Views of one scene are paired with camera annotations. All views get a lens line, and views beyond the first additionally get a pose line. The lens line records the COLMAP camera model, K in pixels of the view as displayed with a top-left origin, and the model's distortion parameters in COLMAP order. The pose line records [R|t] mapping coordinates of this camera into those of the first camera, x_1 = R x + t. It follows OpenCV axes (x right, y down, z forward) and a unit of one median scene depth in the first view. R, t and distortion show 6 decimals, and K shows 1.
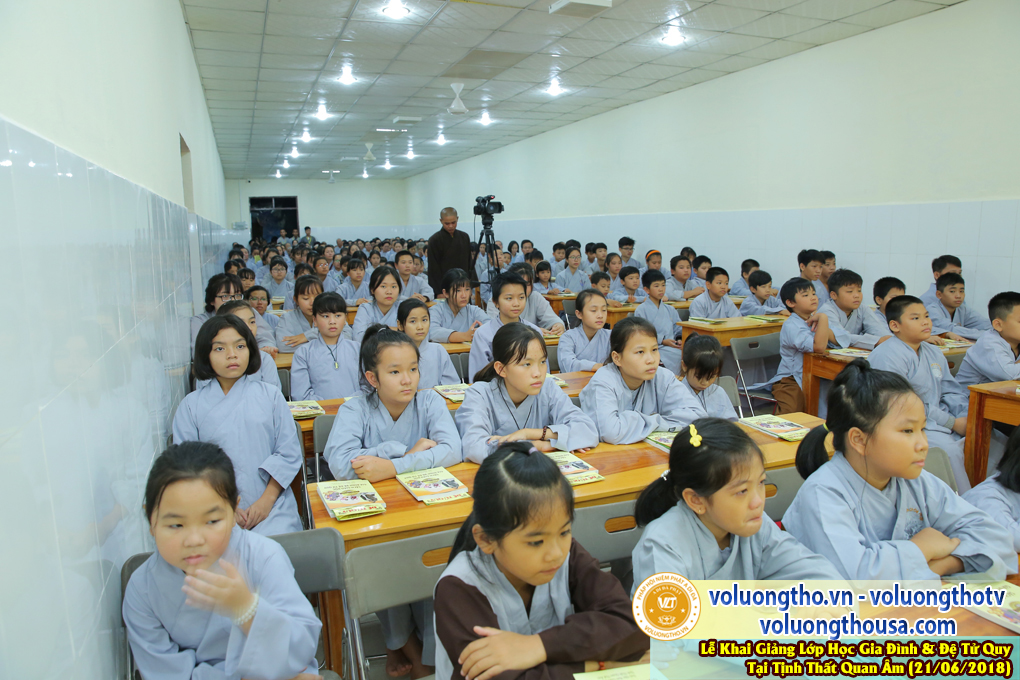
lens RADIAL K [[721.2, 0, 503.9], [0, 721.2, 338.6], [0, 0, 1]] dist [-0.073500, 0.004231]
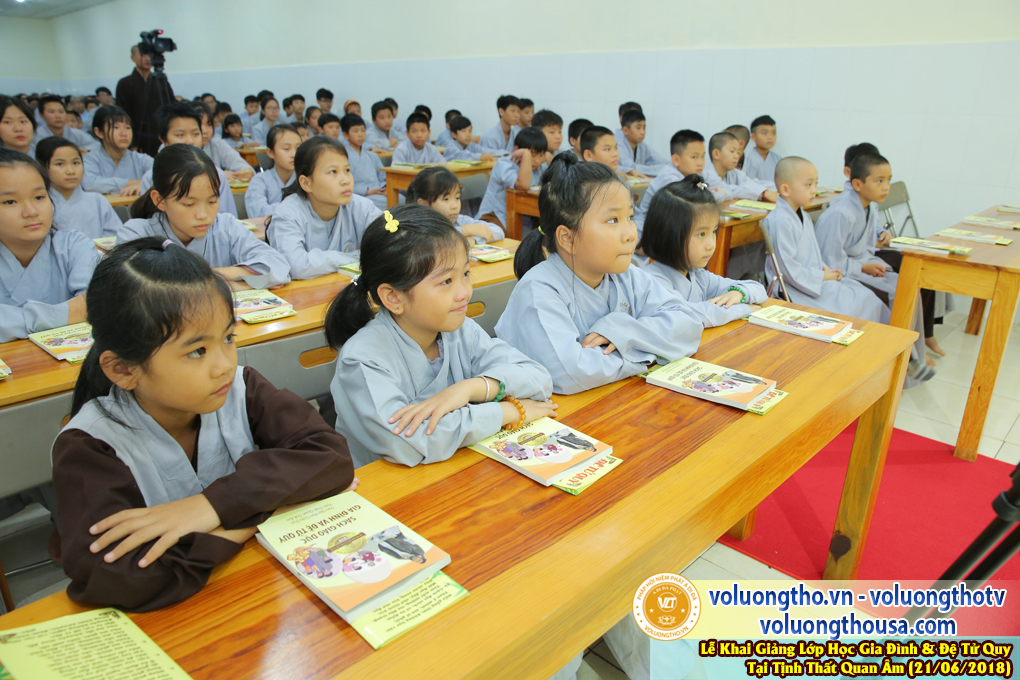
lens RADIAL K [[697.2, 0, 510.0], [0, 697.2, 340.0], [0, 0, 1]] dist [-0.094107, 0.060115]
pose [[0.918005, -0.105237, 0.382352, 0.043608], [0.037804, 0.982979, 0.179786, 0.074171], [-0.394764, -0.150590, 0.906358, 0.115109]]
